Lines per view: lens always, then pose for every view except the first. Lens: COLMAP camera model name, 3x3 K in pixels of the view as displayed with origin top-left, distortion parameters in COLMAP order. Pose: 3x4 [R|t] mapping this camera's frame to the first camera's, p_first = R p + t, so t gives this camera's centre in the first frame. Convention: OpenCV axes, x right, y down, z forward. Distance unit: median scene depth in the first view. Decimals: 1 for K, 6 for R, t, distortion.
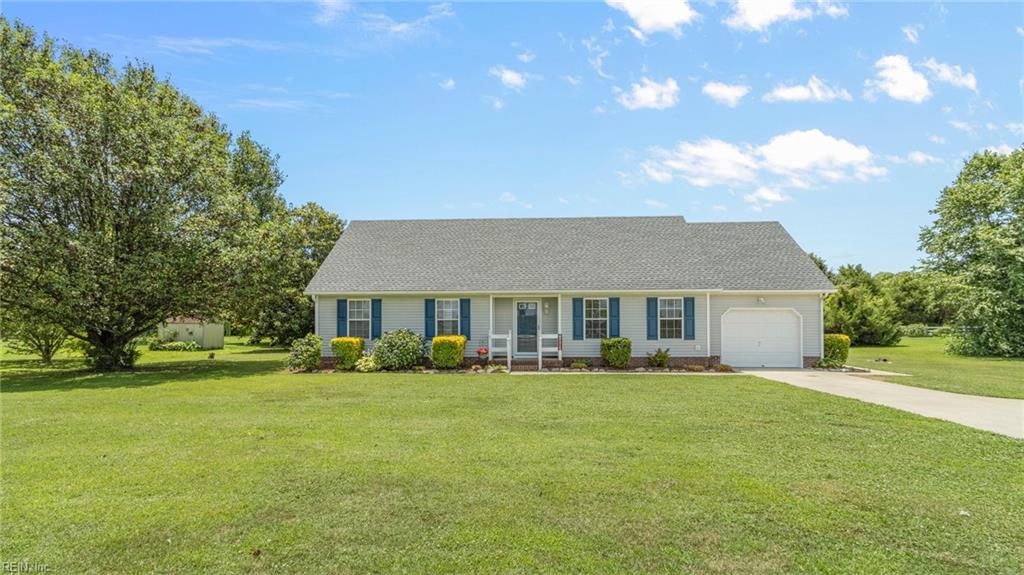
lens RADIAL K [[501.9, 0, 508.3], [0, 501.9, 313.8], [0, 0, 1]] dist [0.002527, -0.000369]
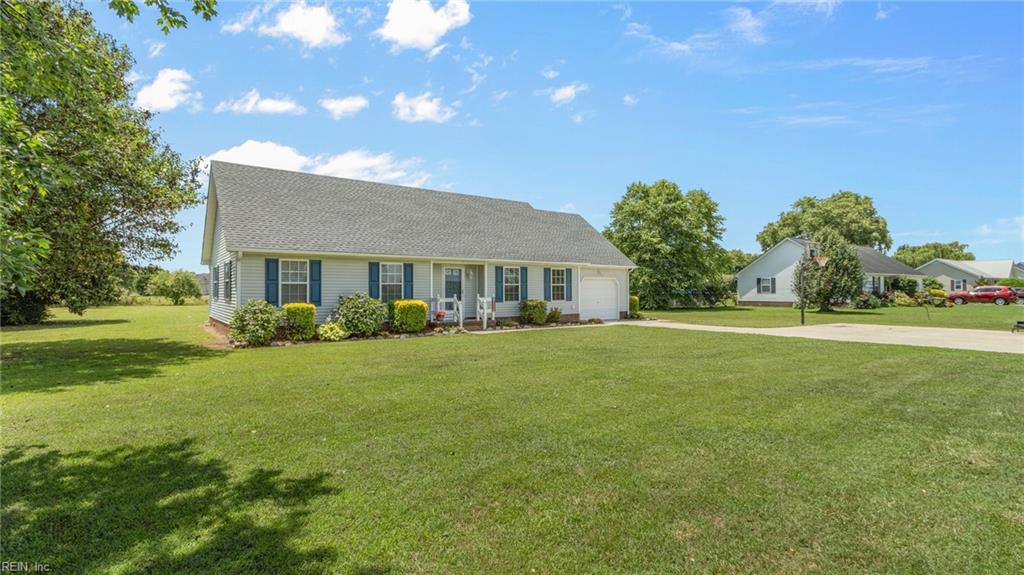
lens RADIAL K [[493.8, 0, 511.7], [0, 493.8, 290.6], [0, 0, 1]] dist [0.002962, -0.000245]
pose [[0.764396, 0.001195, 0.644746, -0.577143], [-0.017131, 0.999683, 0.018458, 0.002966], [-0.644520, -0.025154, 0.764174, 0.105495]]
